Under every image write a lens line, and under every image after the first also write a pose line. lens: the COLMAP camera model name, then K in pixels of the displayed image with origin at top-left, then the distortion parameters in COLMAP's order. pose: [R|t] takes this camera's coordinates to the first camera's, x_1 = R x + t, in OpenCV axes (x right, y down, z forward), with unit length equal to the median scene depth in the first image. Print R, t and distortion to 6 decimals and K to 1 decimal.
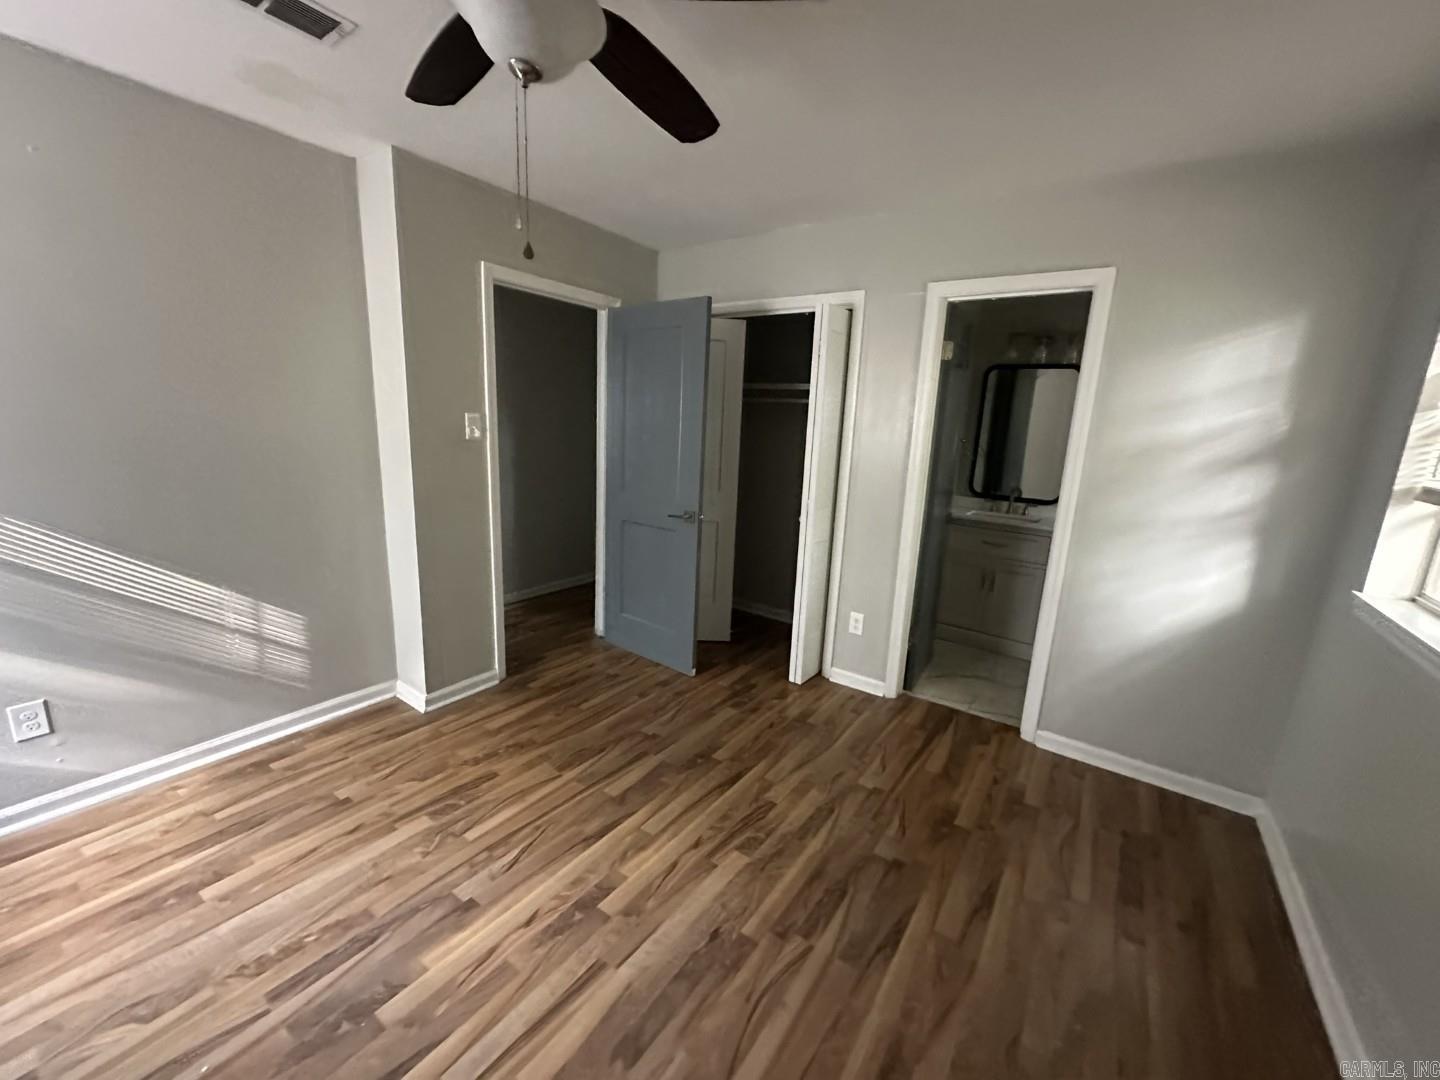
lens RADIAL K [[572.2, 0, 720.0], [0, 572.2, 540.0], [0, 0, 1]] dist [-0.000414, -0.000097]
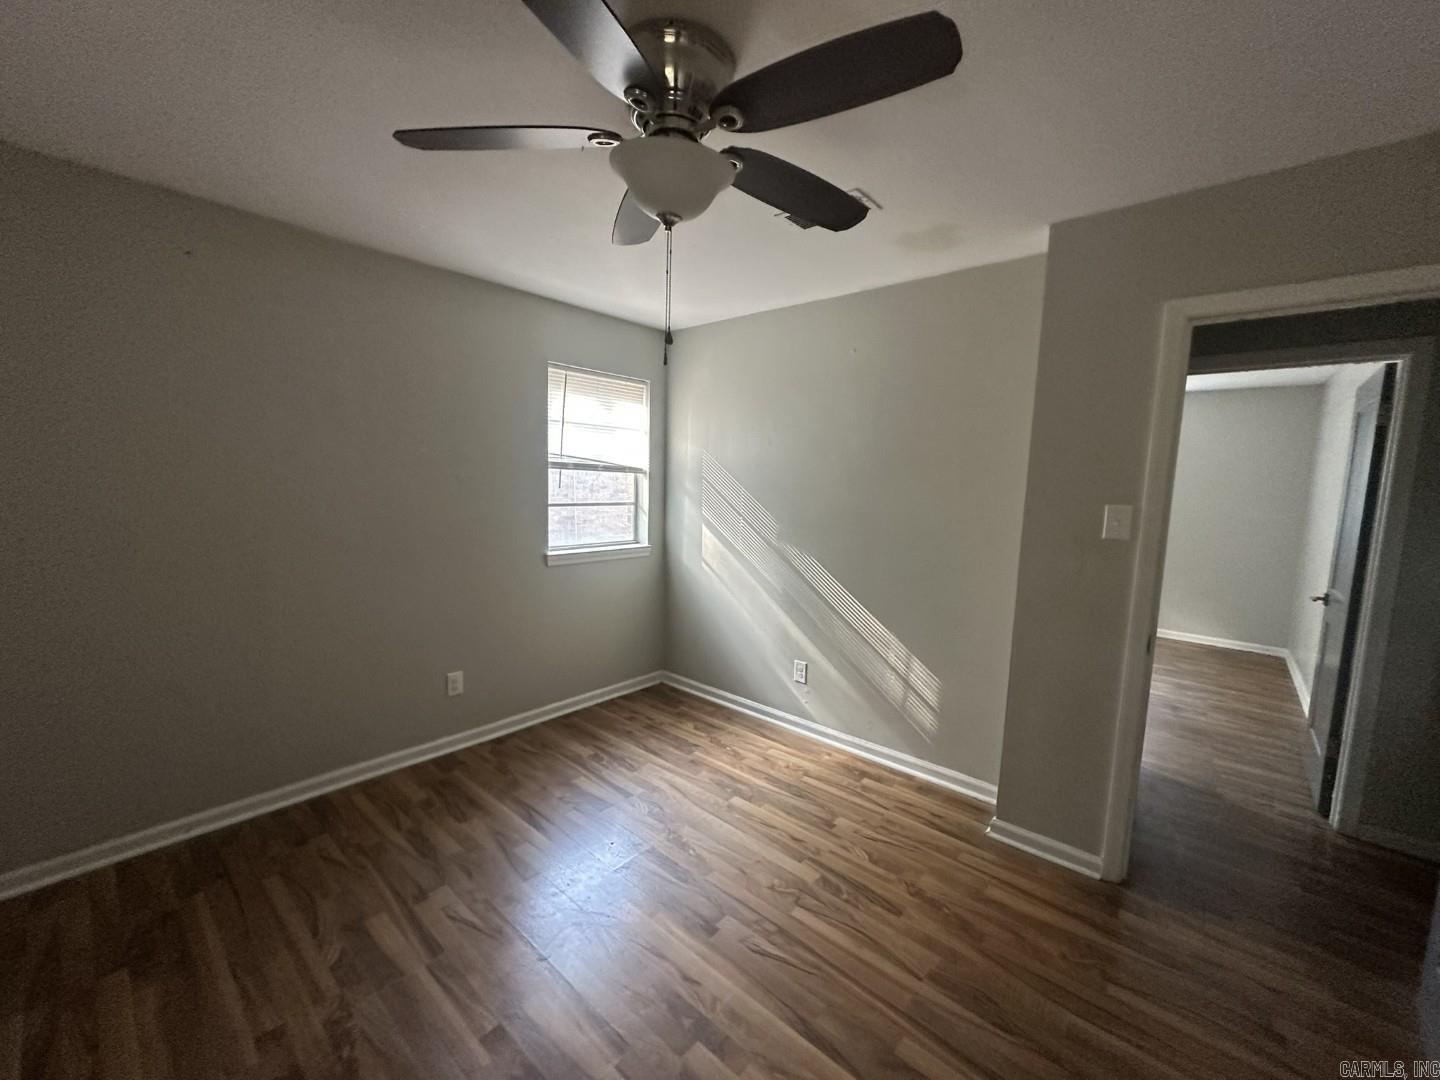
lens RADIAL K [[572.2, 0, 720.0], [0, 572.2, 540.0], [0, 0, 1]] dist [-0.000414, -0.000097]
pose [[-0.102673, 0.062631, -0.992741, 0.471798], [-0.238698, 0.967304, 0.085714, -0.146068], [0.965651, 0.245766, -0.084366, 0.714847]]
